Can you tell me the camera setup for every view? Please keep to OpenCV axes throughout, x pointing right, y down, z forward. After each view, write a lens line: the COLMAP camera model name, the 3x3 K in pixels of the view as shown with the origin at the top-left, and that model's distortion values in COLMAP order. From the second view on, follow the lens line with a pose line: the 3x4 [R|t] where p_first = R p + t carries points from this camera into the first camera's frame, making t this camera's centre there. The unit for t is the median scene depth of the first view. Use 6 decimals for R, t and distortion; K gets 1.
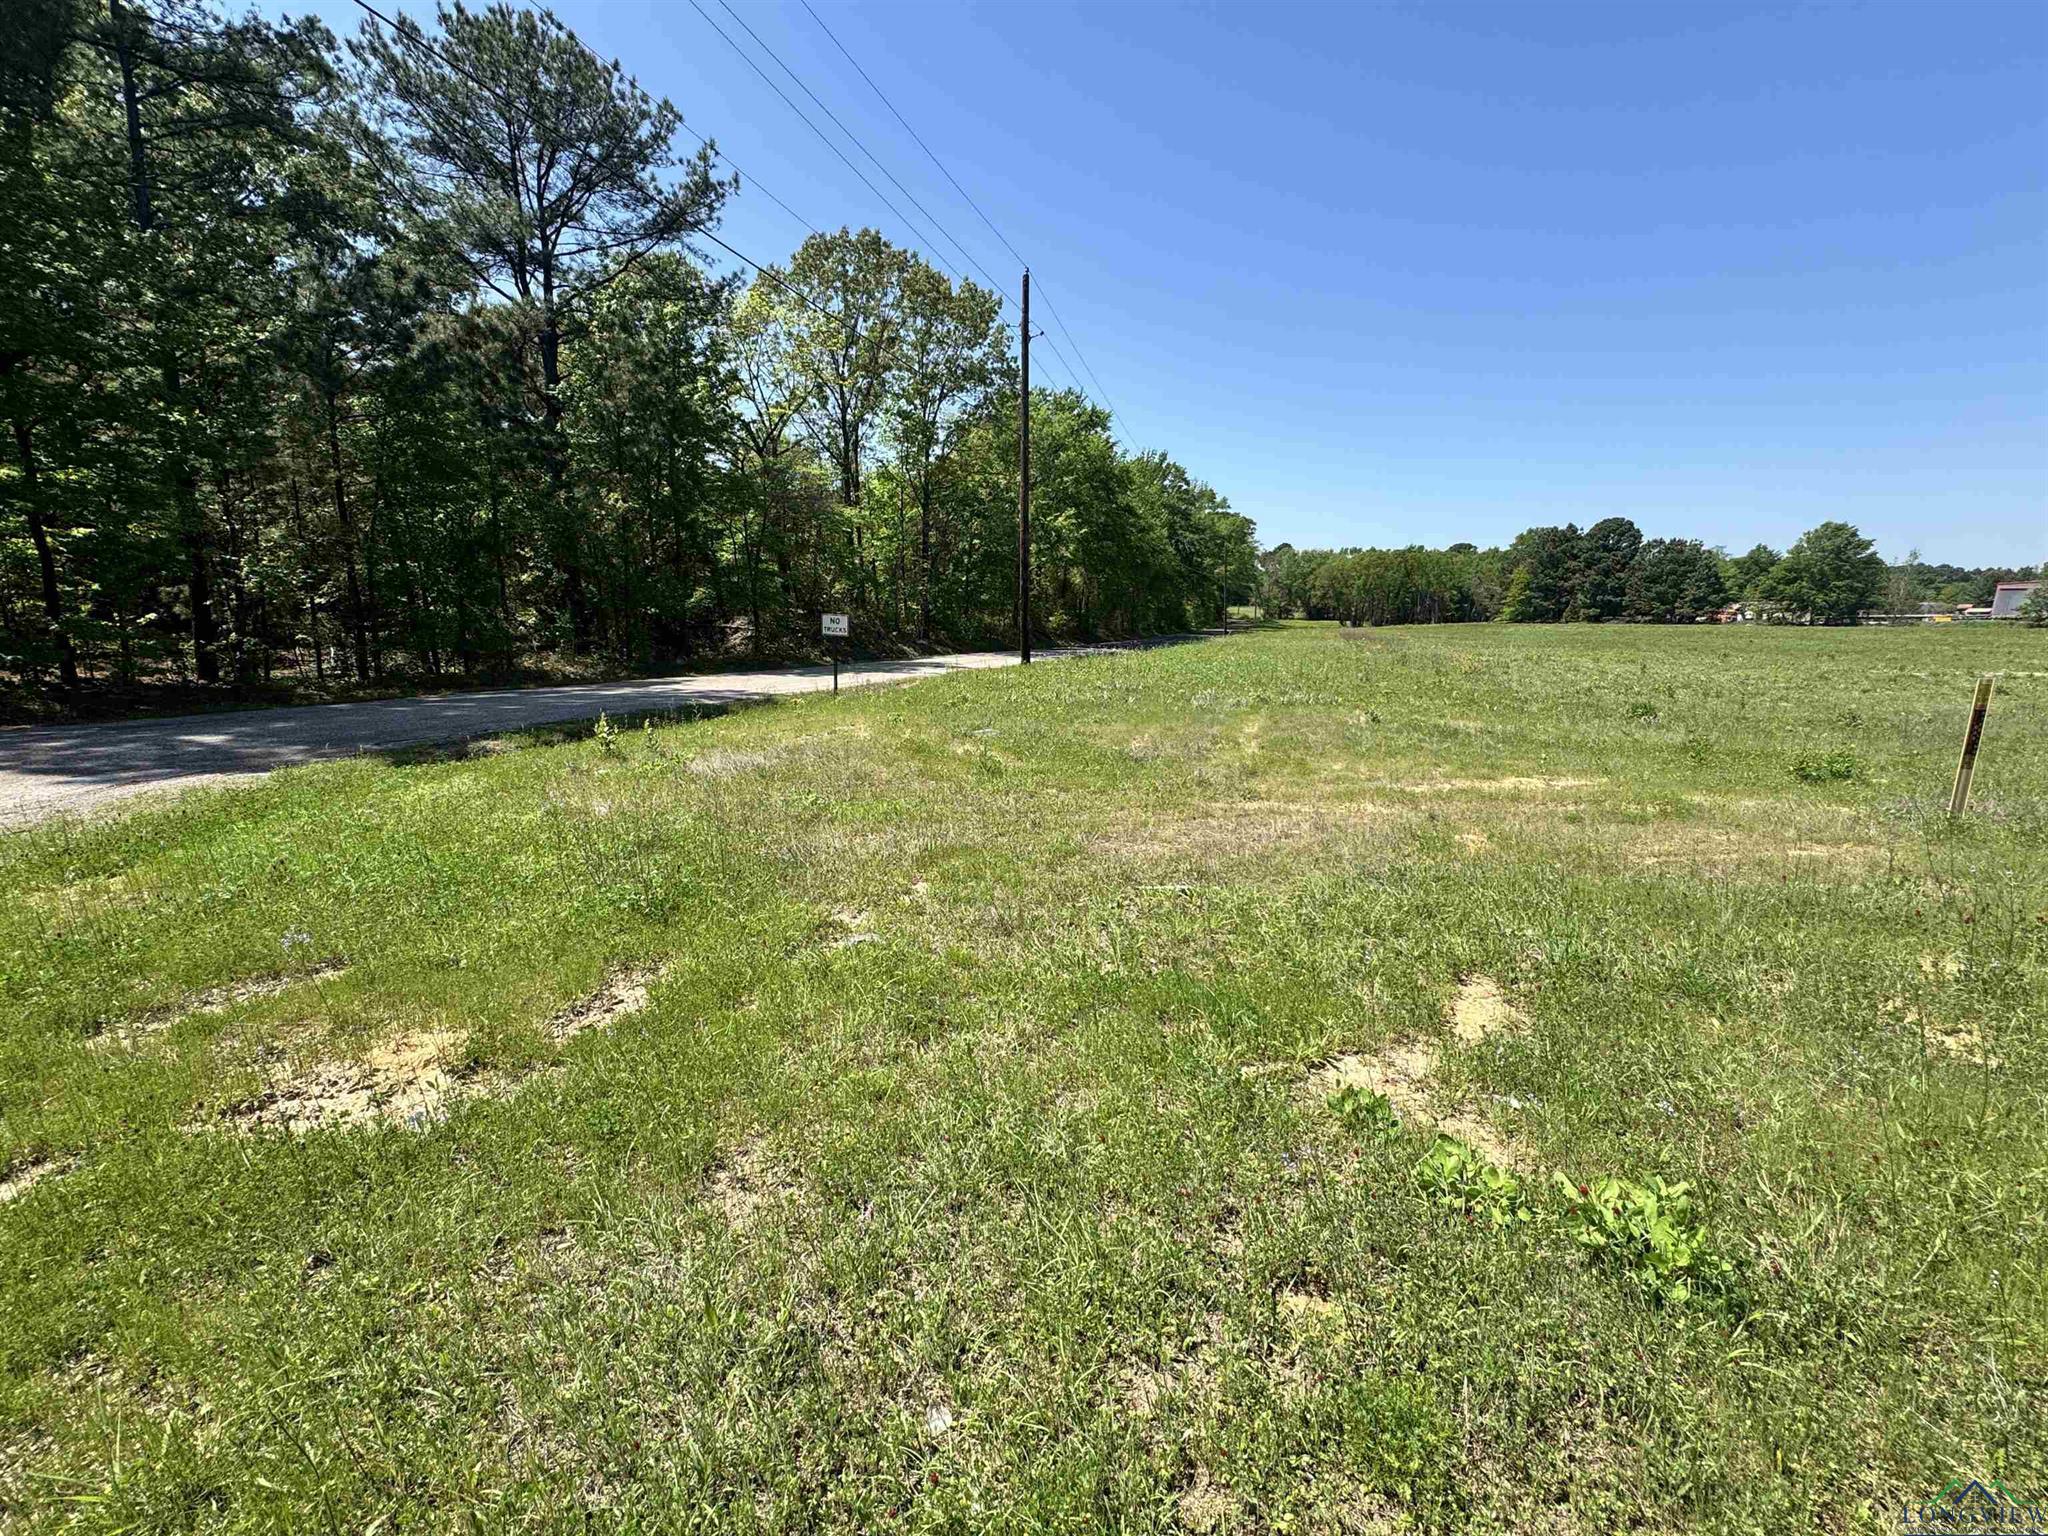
lens RADIAL K [[824.5, 0, 1025.1], [0, 824.5, 768.5], [0, 0, 1]] dist [0.003546, -0.001160]
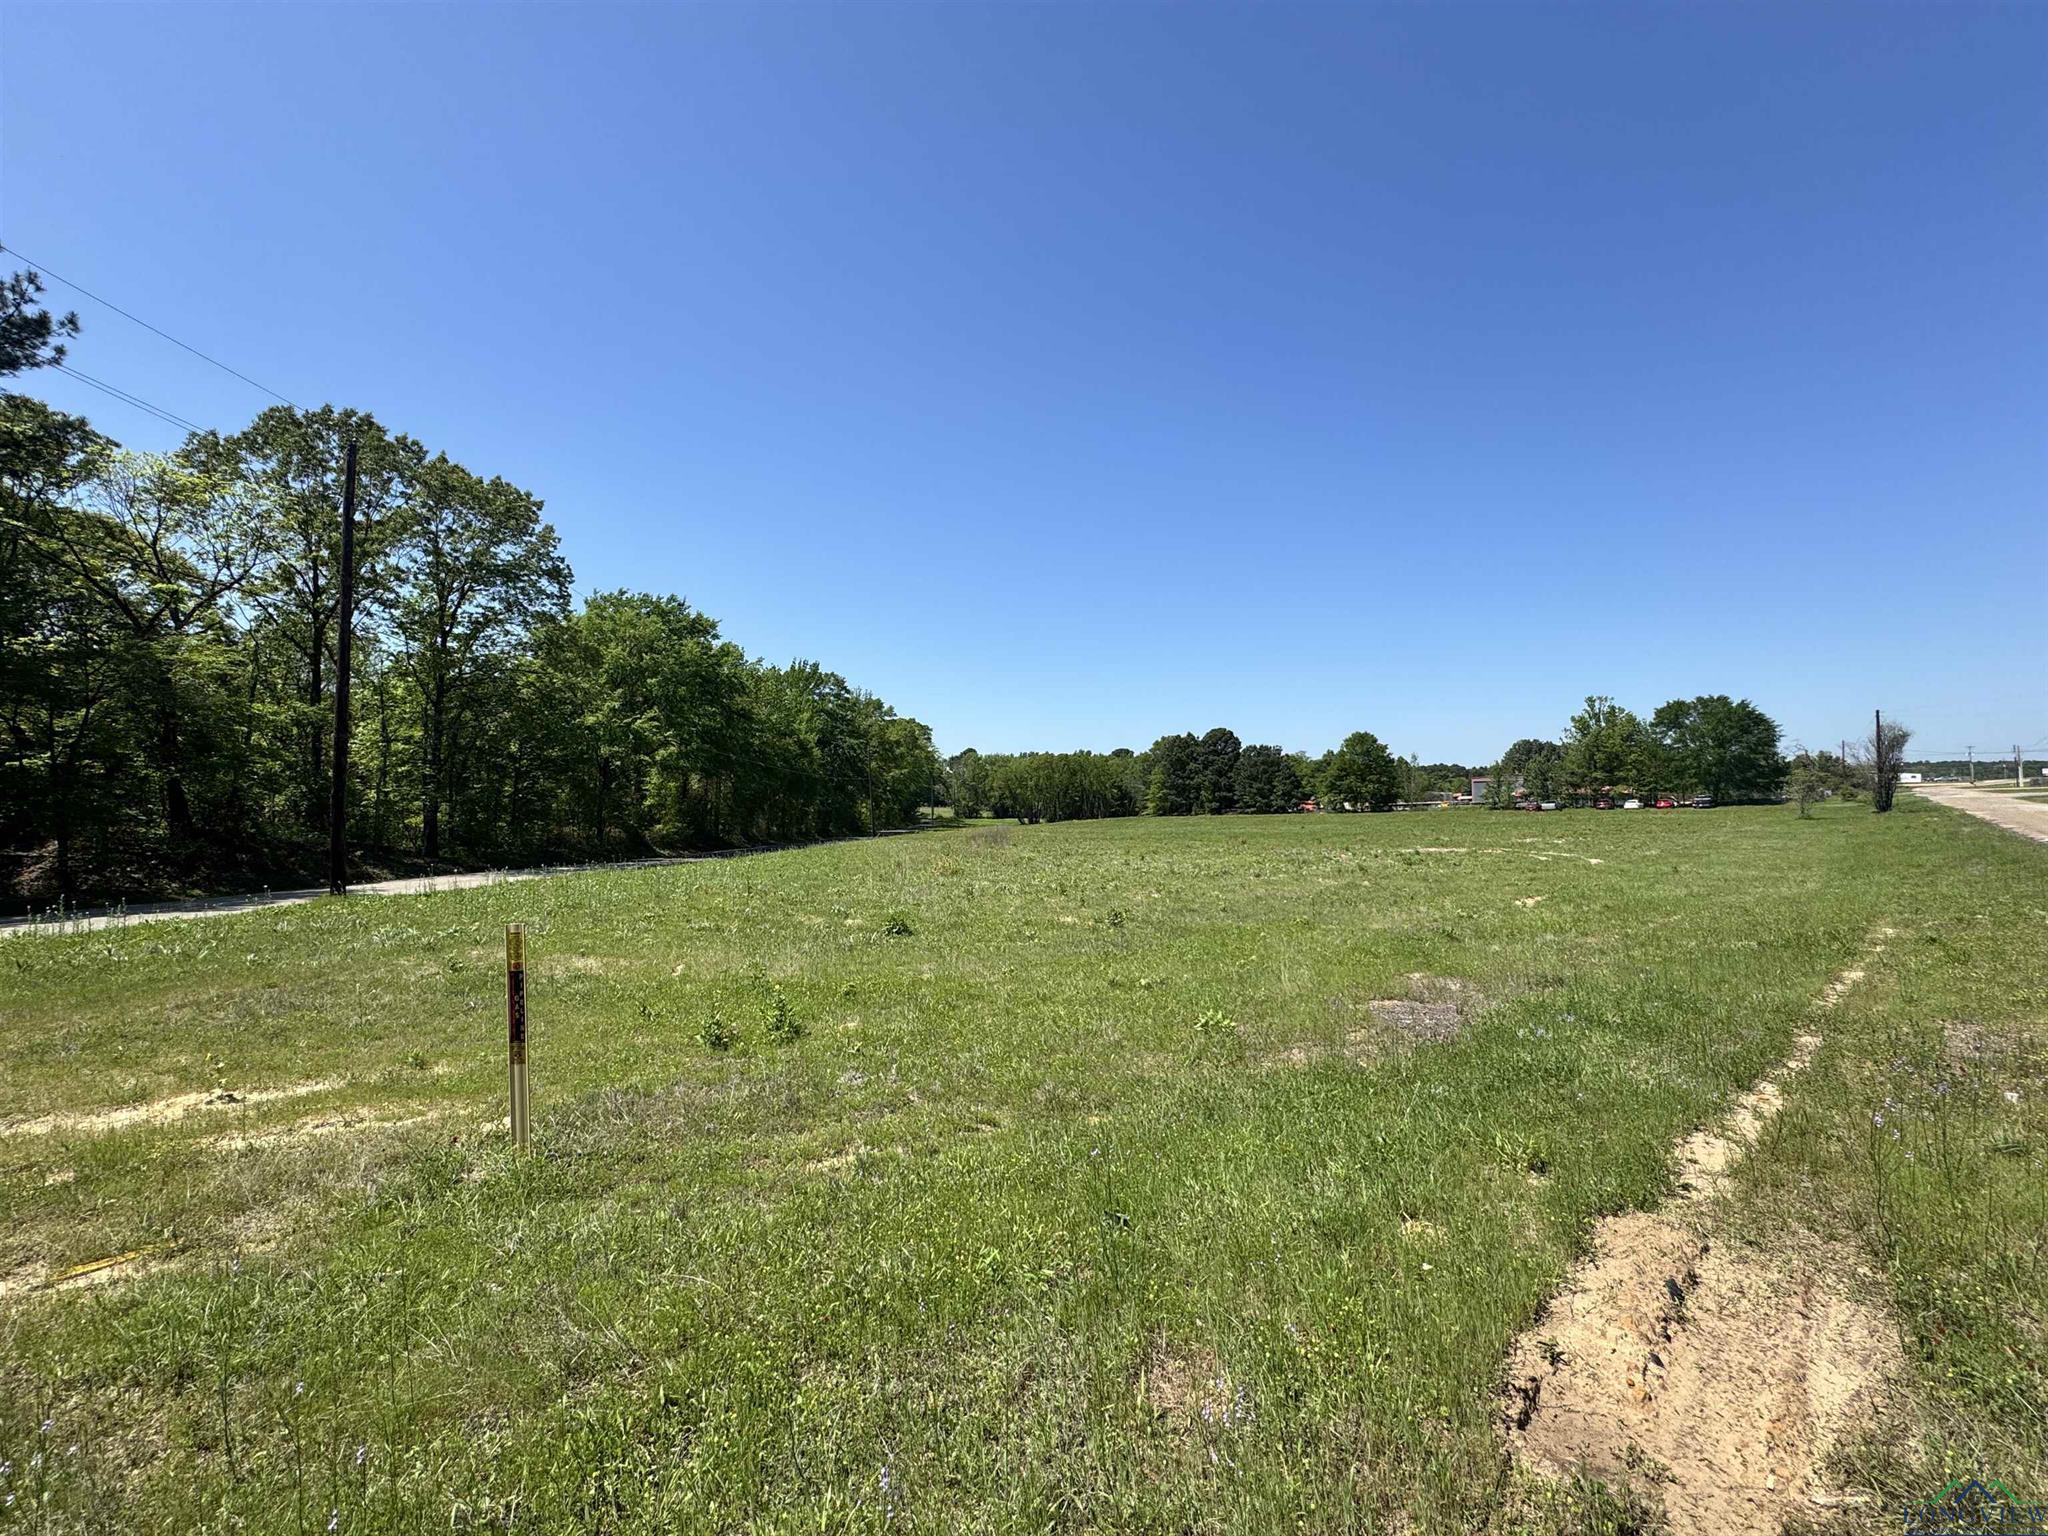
lens RADIAL K [[824.5, 0, 1014.3], [0, 824.5, 771.8], [0, 0, 1]] dist [0.003546, -0.001160]
pose [[0.944888, -0.009199, 0.327264, 0.273497], [0.086344, 0.971217, -0.221998, -0.009199], [-0.315802, 0.238021, 0.918485, 0.051205]]
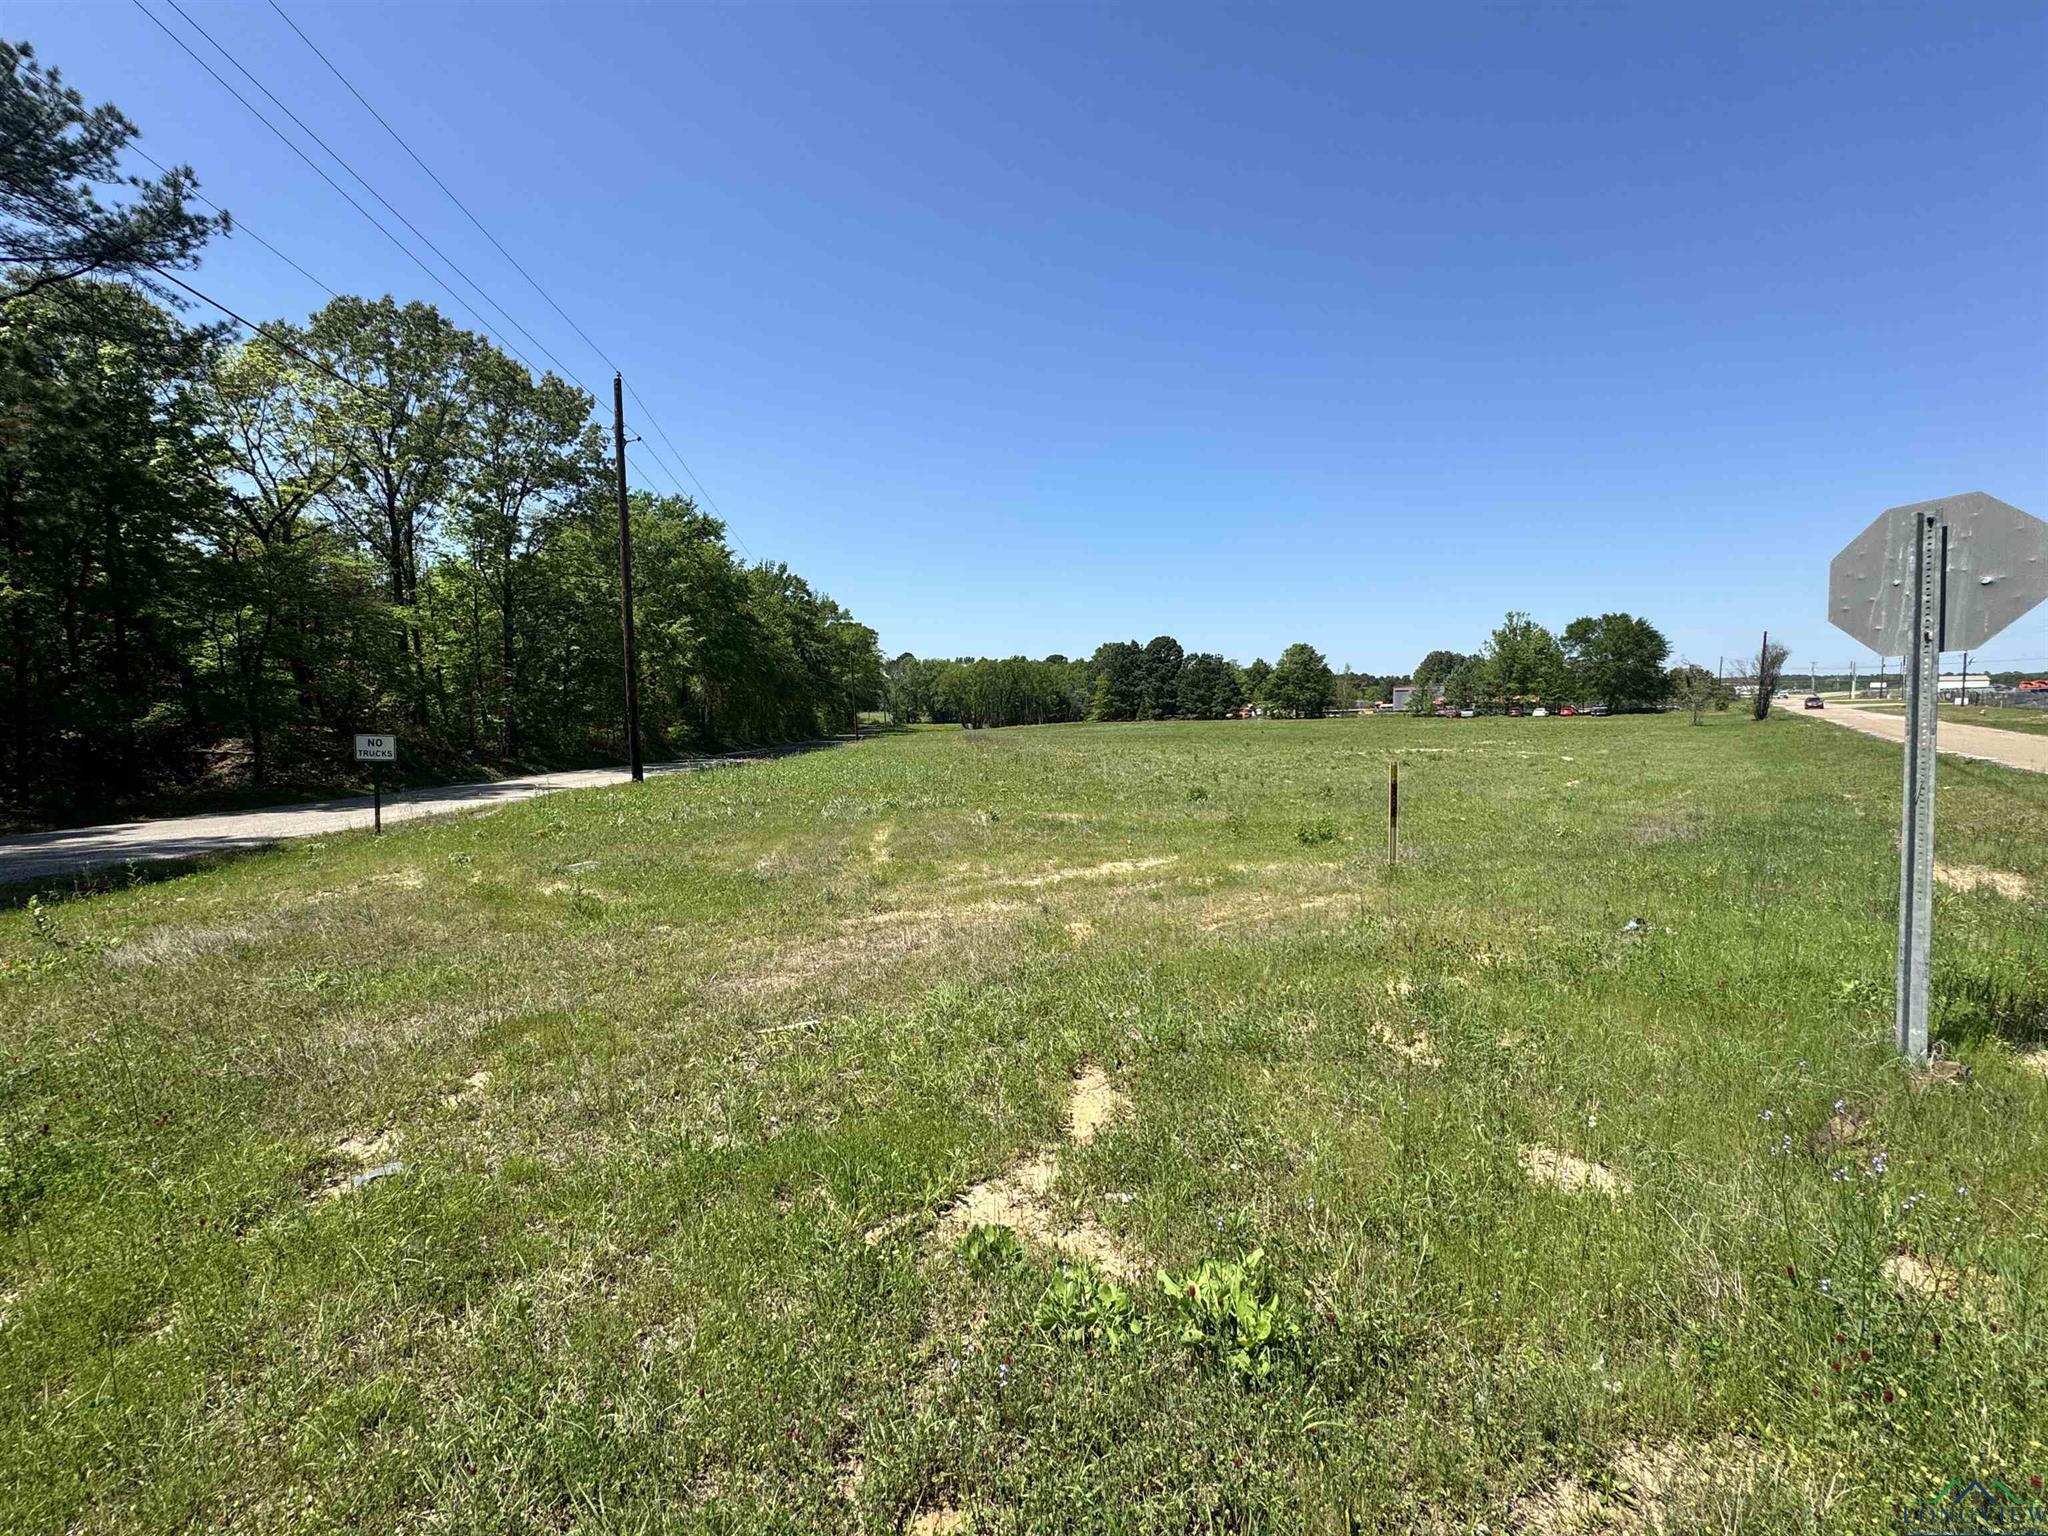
lens RADIAL K [[824.5, 0, 1023.6], [0, 824.5, 768.5], [0, 0, 1]] dist [0.003546, -0.001160]
pose [[0.907193, -0.047020, 0.418080, 0.004999], [0.099243, 0.989608, -0.104050, -0.002918], [-0.408843, 0.135885, 0.902432, 0.002554]]
